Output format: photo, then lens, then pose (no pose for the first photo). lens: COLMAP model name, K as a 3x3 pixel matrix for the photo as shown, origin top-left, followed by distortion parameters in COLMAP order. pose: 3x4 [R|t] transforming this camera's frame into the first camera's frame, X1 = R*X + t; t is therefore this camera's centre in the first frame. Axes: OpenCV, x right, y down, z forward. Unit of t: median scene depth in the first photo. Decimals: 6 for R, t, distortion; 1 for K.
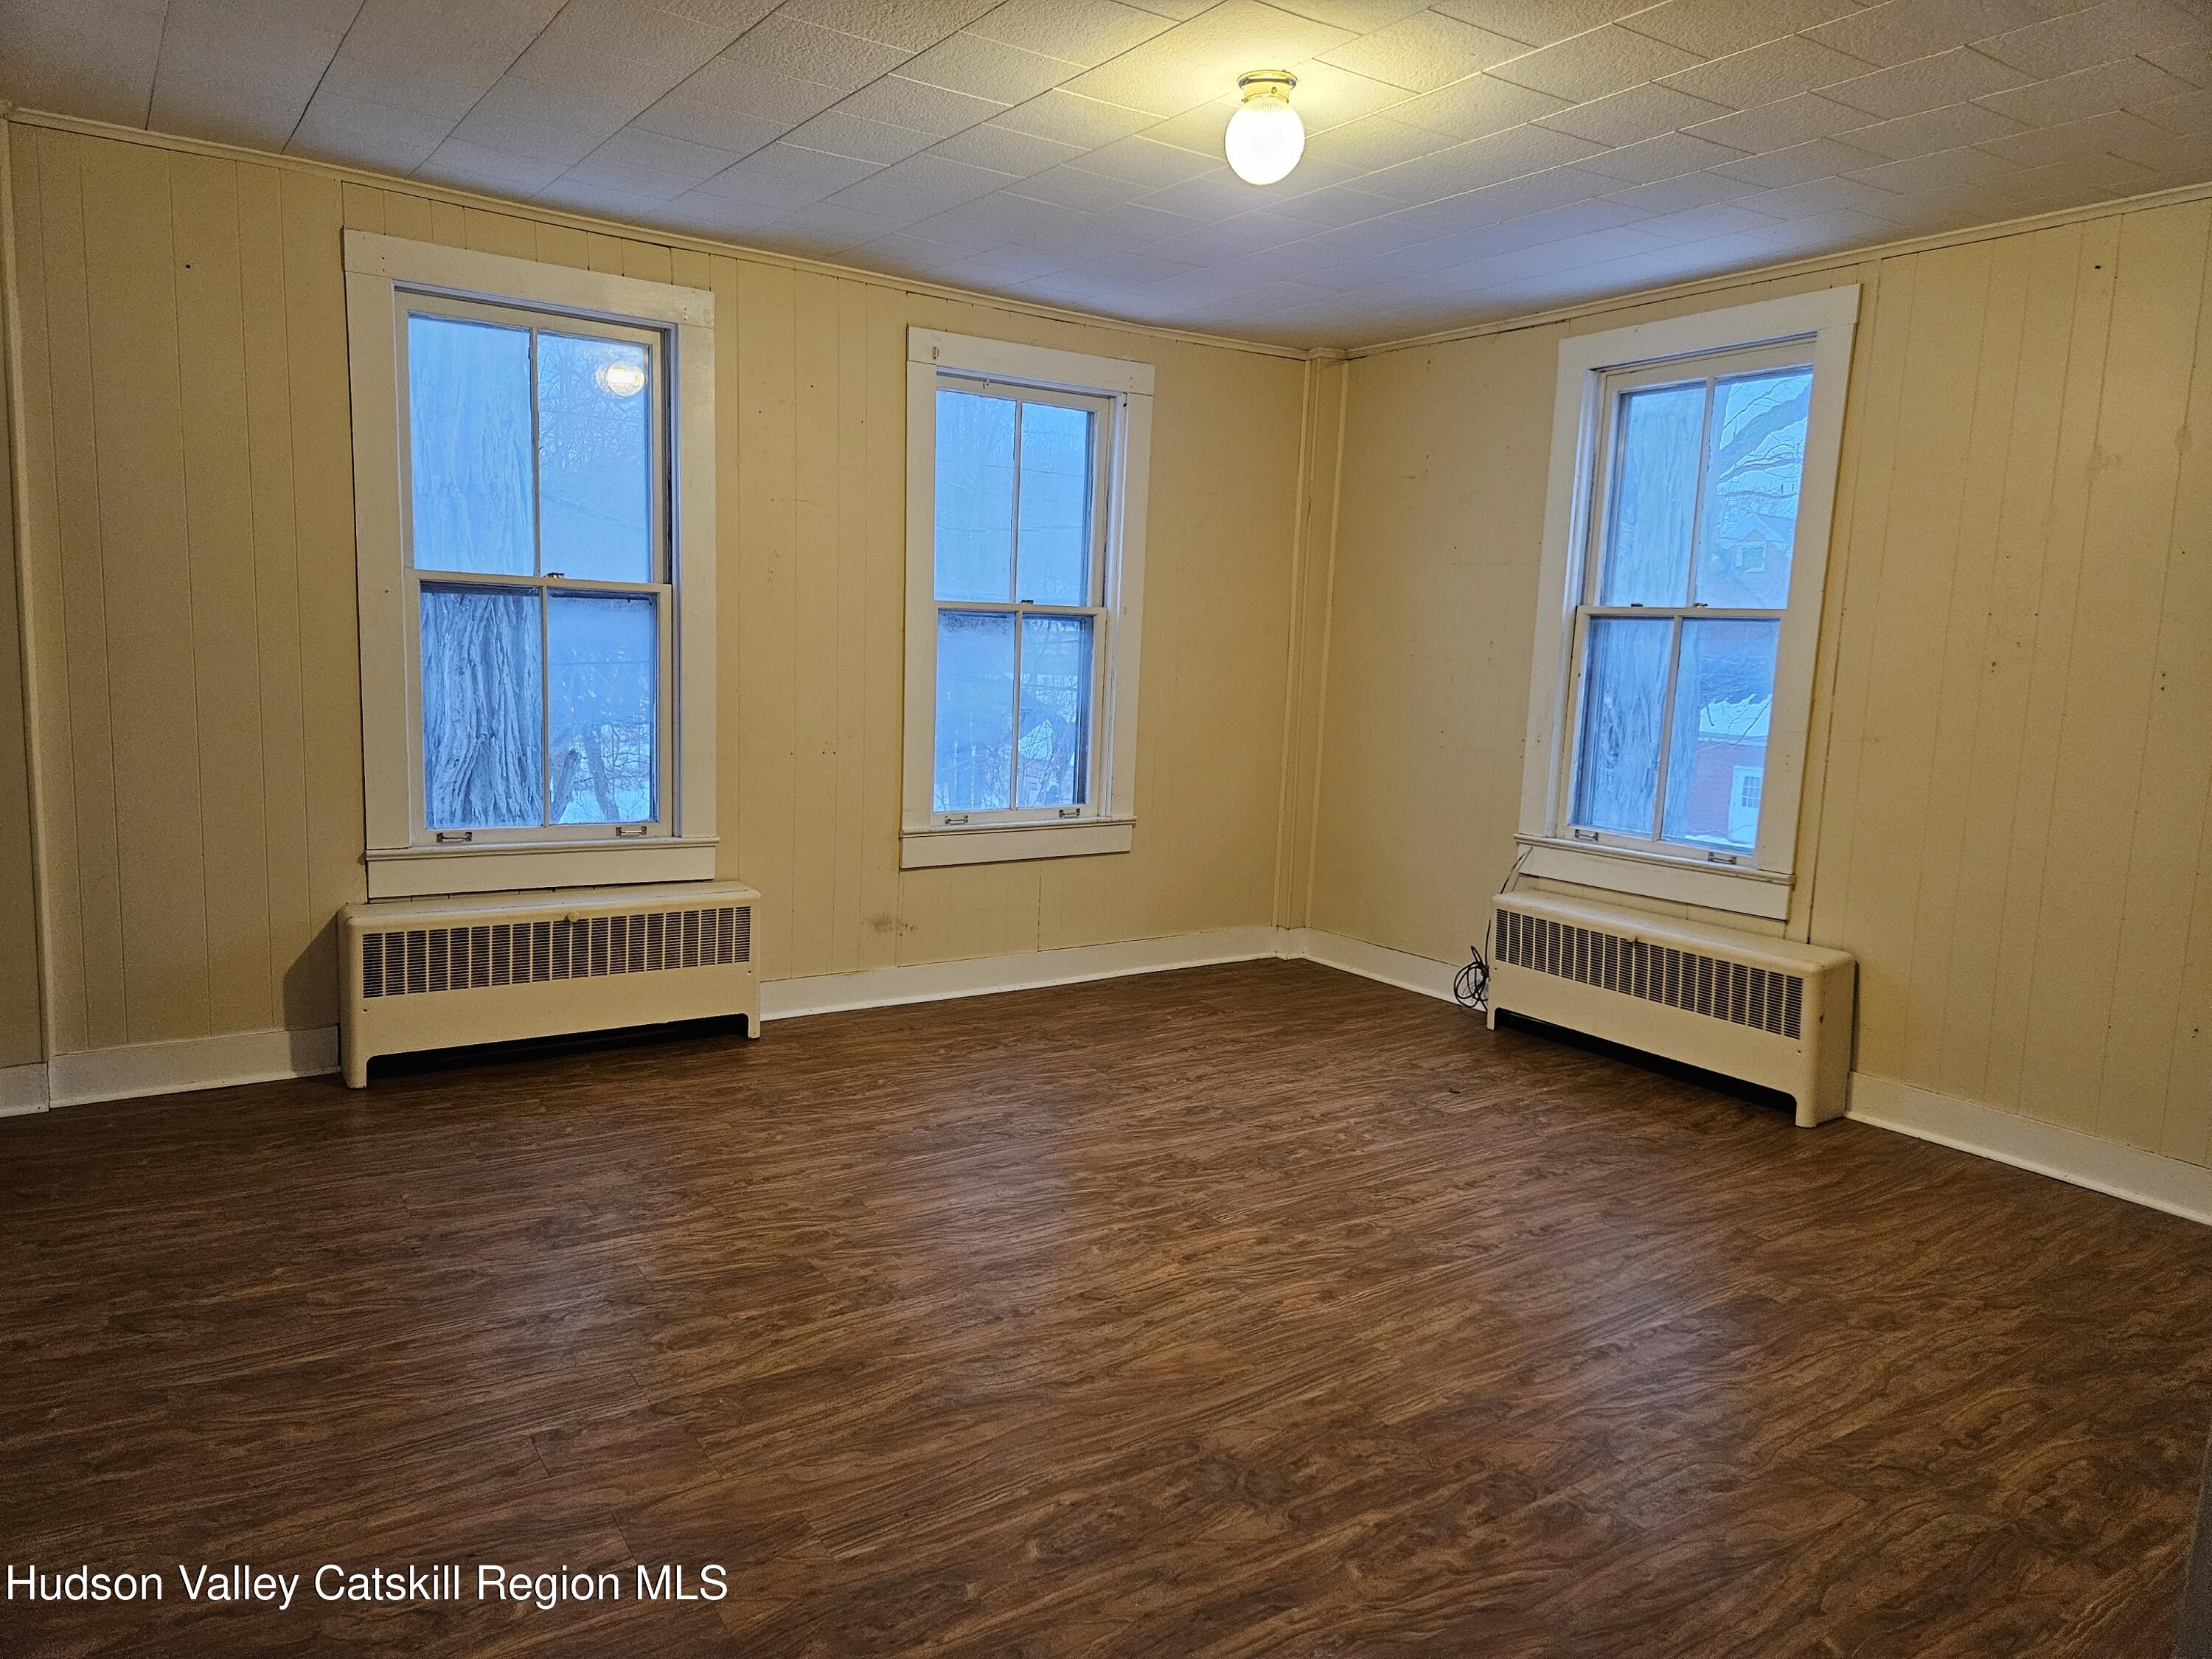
lens RADIAL K [[1479.3, 0, 1087.7], [0, 1479.3, 831.8], [0, 0, 1]] dist [0.045519, -0.018475]
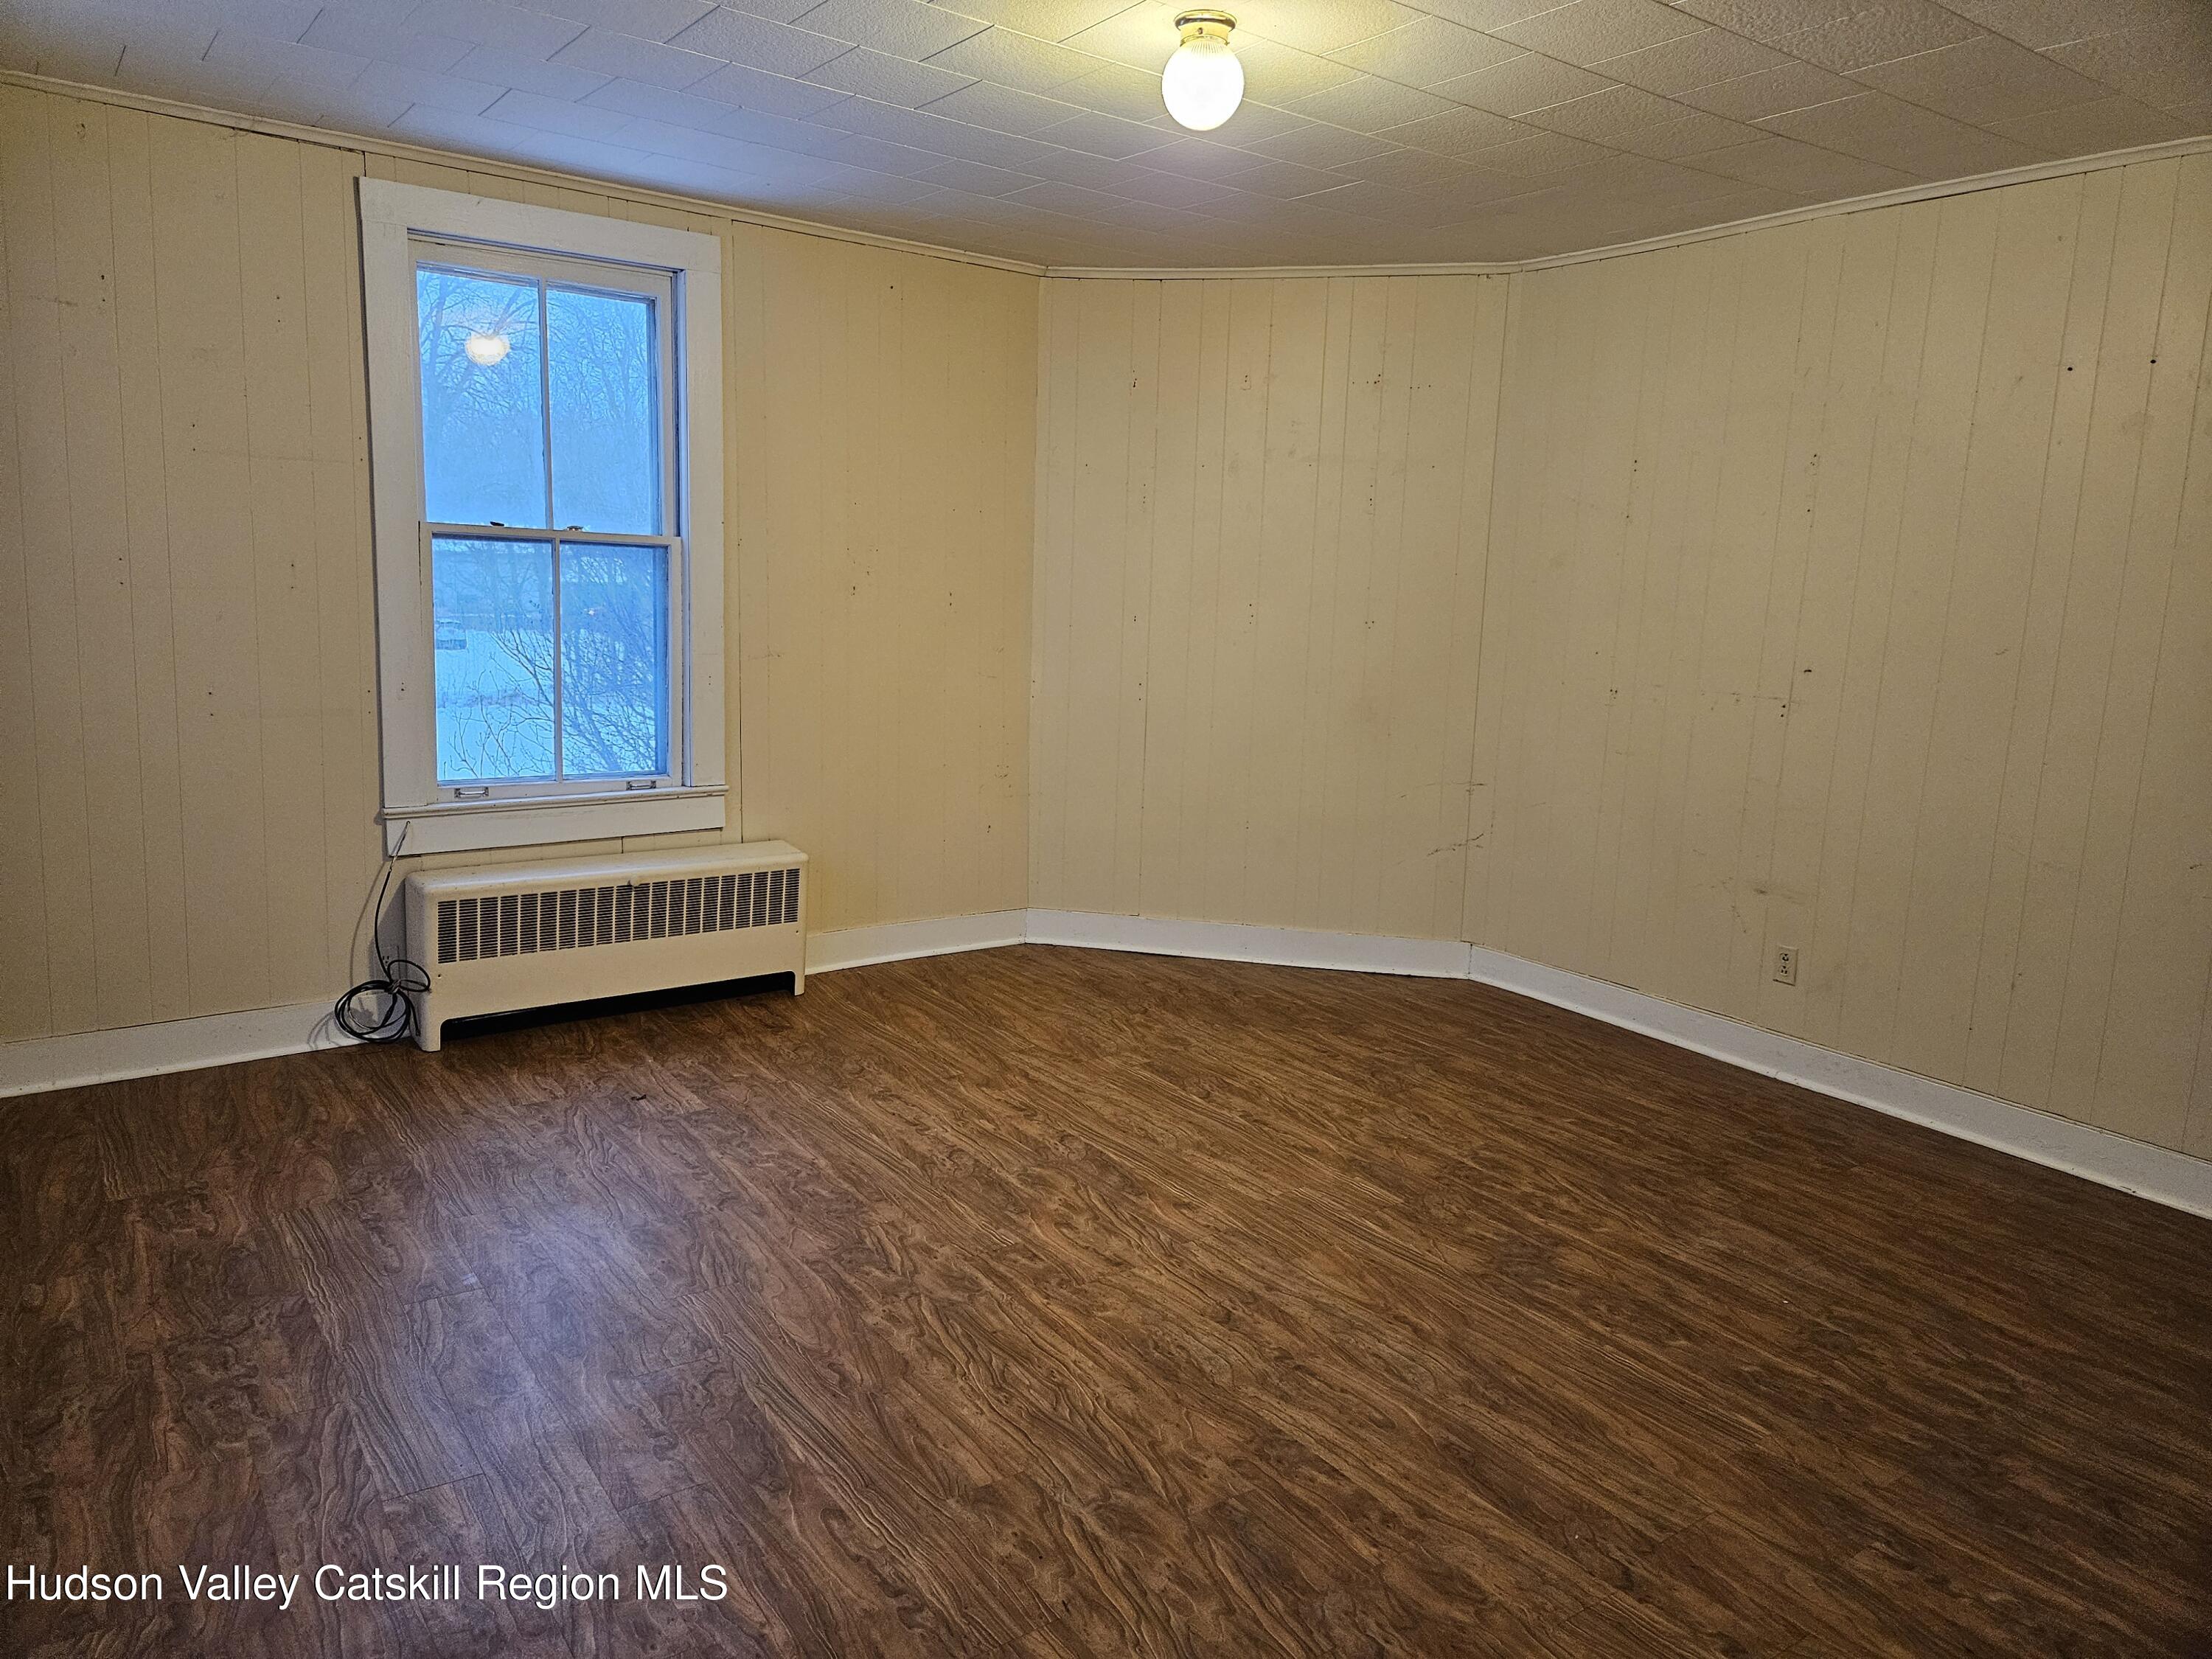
lens RADIAL K [[1479.3, 0, 1097.5], [0, 1479.3, 822.3], [0, 0, 1]] dist [0.045519, -0.018475]
pose [[-0.043372, -0.199147, 0.979009, -0.800497], [0.105988, 0.973484, 0.202719, -0.178353], [-0.993421, 0.112555, -0.021114, 1.002447]]
